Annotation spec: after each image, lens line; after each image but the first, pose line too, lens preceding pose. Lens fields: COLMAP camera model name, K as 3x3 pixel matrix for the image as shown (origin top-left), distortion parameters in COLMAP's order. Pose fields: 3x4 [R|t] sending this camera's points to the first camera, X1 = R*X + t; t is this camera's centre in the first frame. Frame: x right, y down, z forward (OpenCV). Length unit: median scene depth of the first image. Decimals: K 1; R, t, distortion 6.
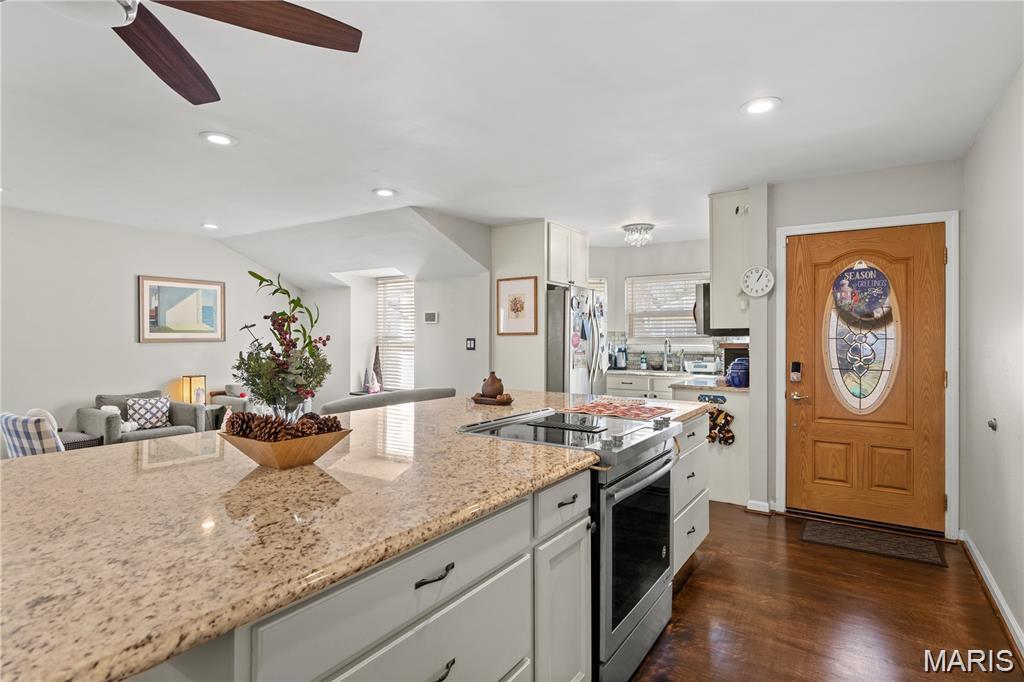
lens RADIAL K [[534.4, 0, 513.1], [0, 534.4, 340.6], [0, 0, 1]] dist [-0.000003, -0.000202]
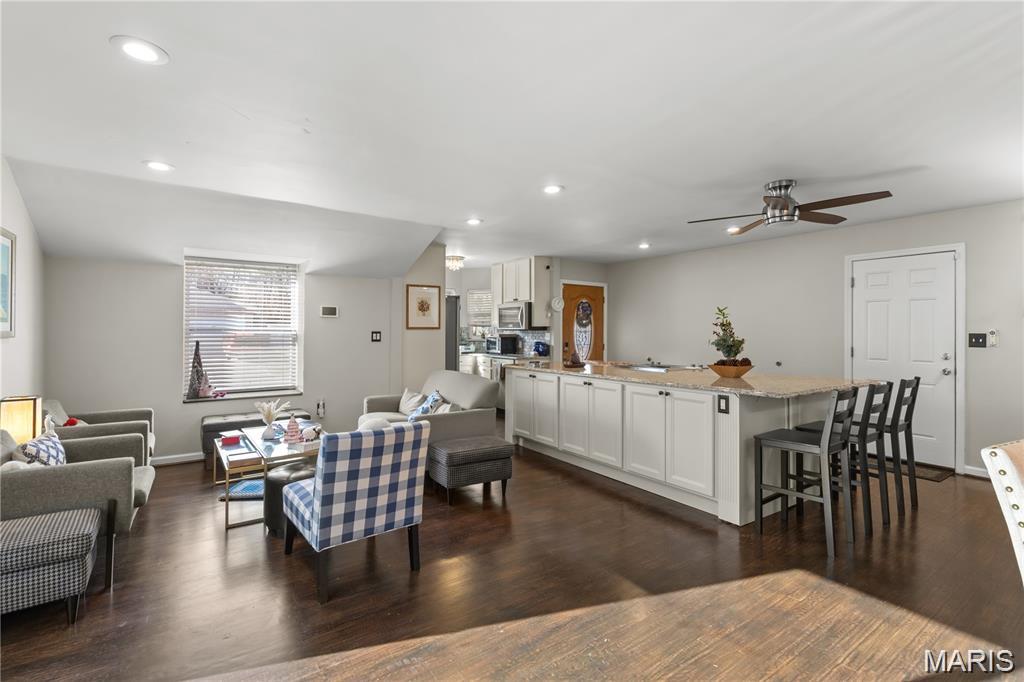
lens RADIAL K [[497.5, 0, 512.8], [0, 497.5, 331.0], [0, 0, 1]] dist [0.001119, 0.000067]
pose [[0.334953, -0.004830, 0.942222, -1.046208], [-0.001357, 0.999983, 0.005609, -0.012087], [-0.942234, -0.003158, 0.334941, 0.381450]]
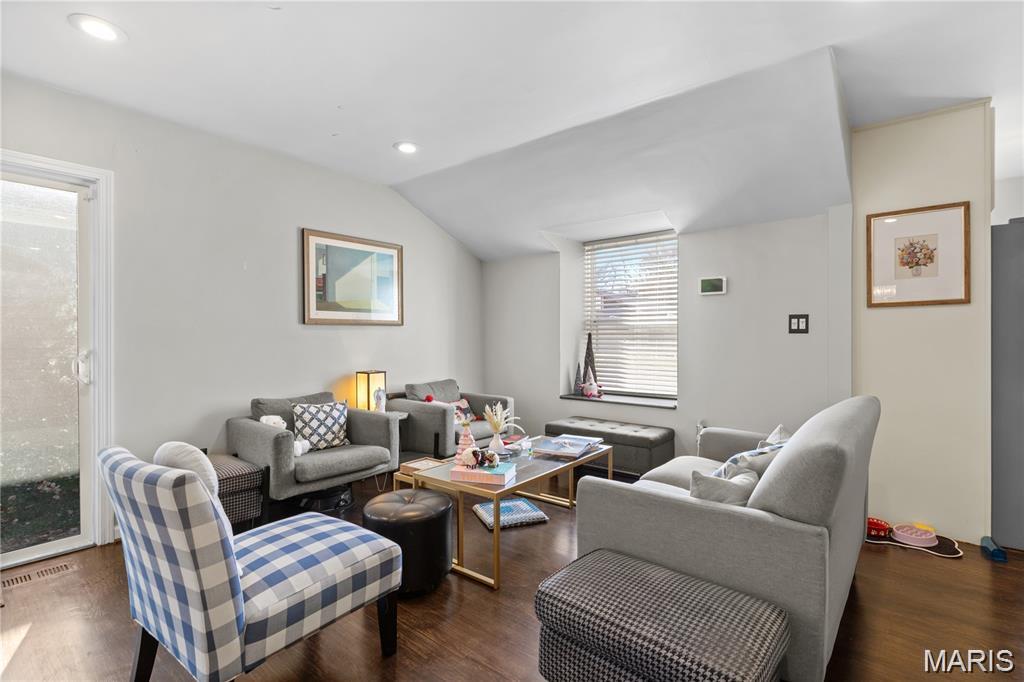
lens RADIAL K [[482.6, 0, 511.5], [0, 482.6, 342.1], [0, 0, 1]] dist [-0.008811, 0.000032]
pose [[0.994236, -0.001202, -0.107203, -0.376067], [0.001251, 0.999999, 0.000392, 0.029288], [0.107203, -0.000523, 0.994237, 0.416491]]
